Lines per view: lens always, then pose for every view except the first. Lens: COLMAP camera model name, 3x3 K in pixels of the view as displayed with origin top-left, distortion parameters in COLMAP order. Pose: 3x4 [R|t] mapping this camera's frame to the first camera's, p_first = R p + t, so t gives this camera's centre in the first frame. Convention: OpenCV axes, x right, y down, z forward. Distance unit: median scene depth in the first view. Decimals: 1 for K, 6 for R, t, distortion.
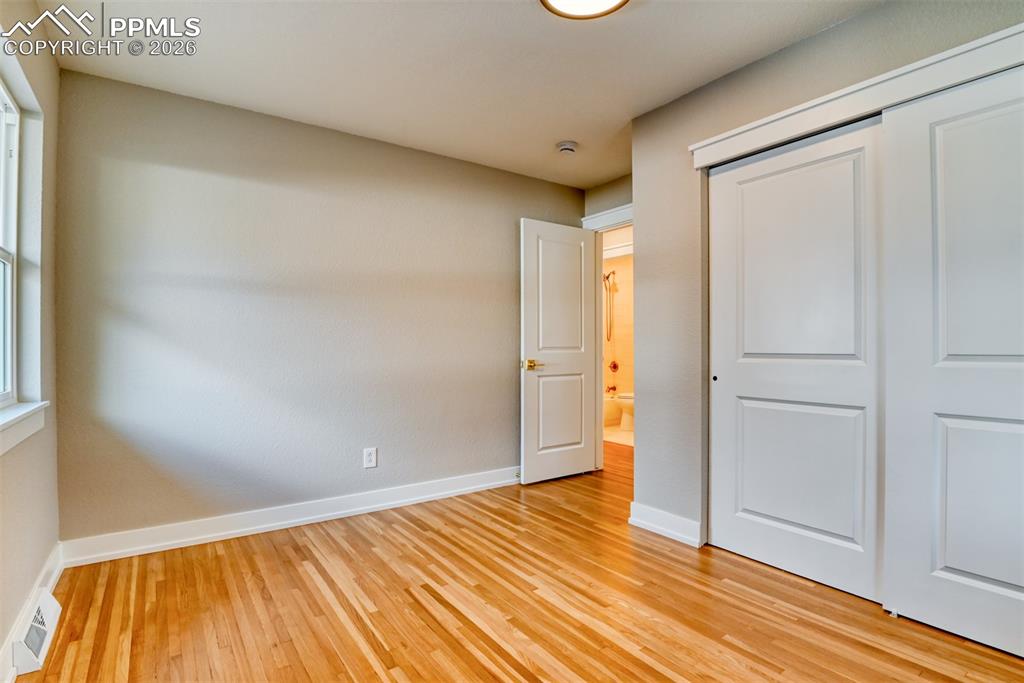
lens RADIAL K [[511.0, 0, 511.1], [0, 511.0, 346.8], [0, 0, 1]] dist [-0.024199, -0.000932]
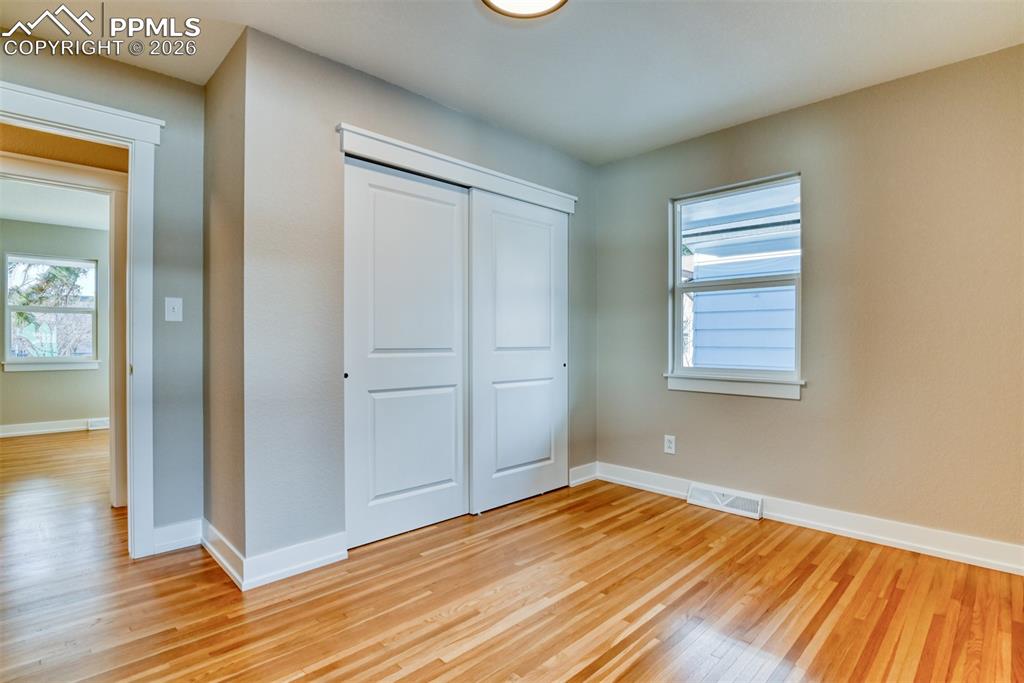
lens RADIAL K [[511.0, 0, 511.1], [0, 511.0, 346.8], [0, 0, 1]] dist [-0.024199, -0.000932]
pose [[-0.177456, -0.005203, 0.984115, -0.745208], [0.000211, 0.999986, 0.005325, 0.003069], [-0.984129, 0.001153, -0.177453, 1.075037]]
